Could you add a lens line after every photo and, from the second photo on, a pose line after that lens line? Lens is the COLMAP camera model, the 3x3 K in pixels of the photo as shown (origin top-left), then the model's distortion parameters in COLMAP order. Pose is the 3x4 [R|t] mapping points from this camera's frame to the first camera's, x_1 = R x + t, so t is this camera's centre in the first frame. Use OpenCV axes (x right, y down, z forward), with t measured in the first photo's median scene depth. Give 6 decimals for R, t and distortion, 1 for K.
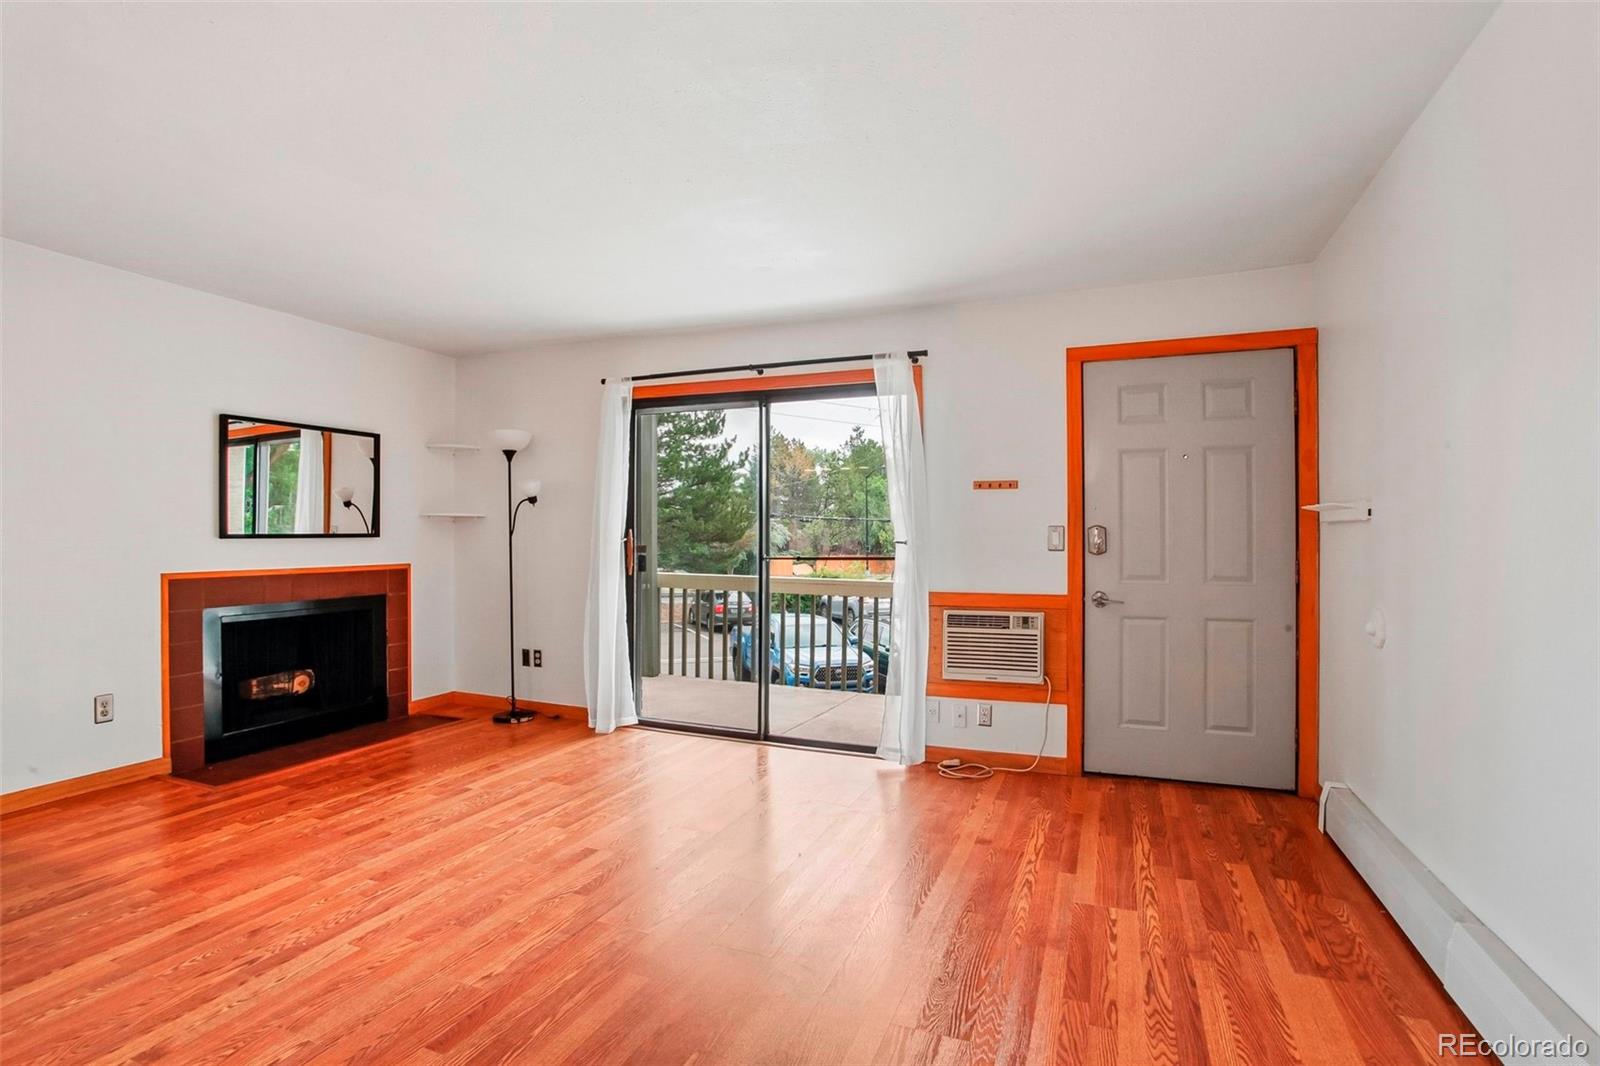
lens RADIAL K [[790.2, 0, 786.4], [0, 790.2, 526.1], [0, 0, 1]] dist [-0.065608, 0.029011]
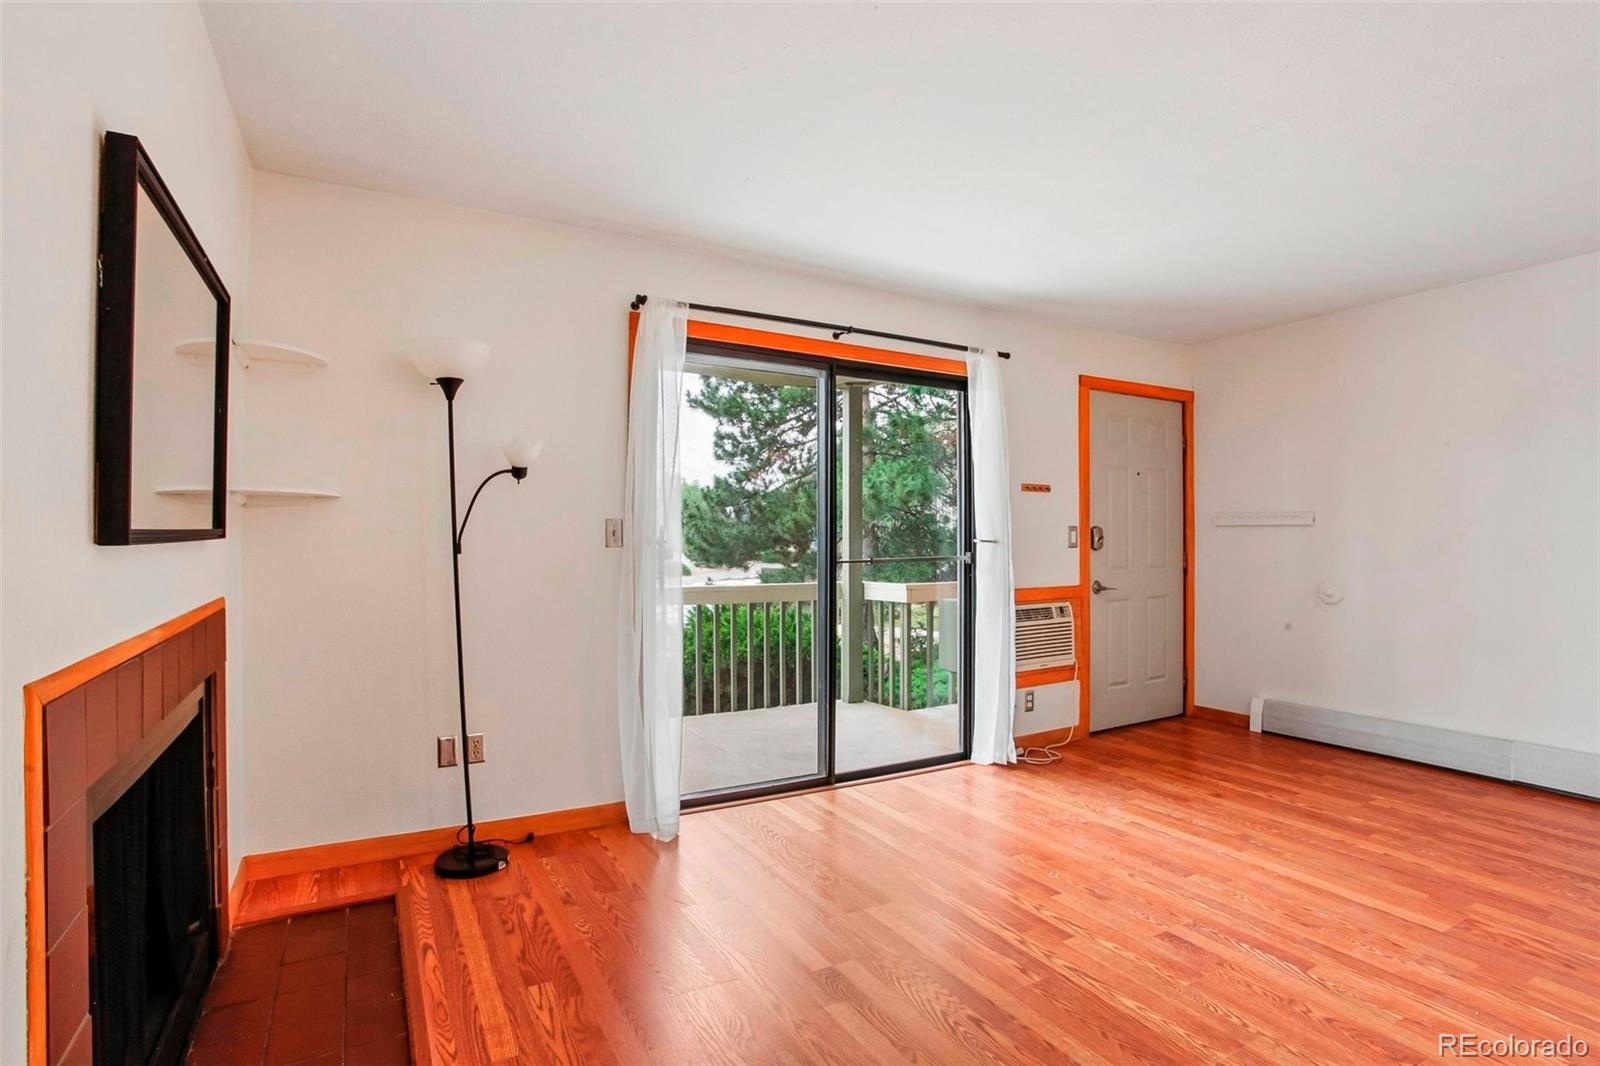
lens RADIAL K [[784.2, 0, 789.4], [0, 784.2, 526.2], [0, 0, 1]] dist [-0.071366, 0.027301]
pose [[0.616890, 0.008725, 0.787001, -0.818669], [-0.009921, 0.999945, -0.003309, 0.007720], [-0.786987, -0.005767, 0.616943, 0.622897]]
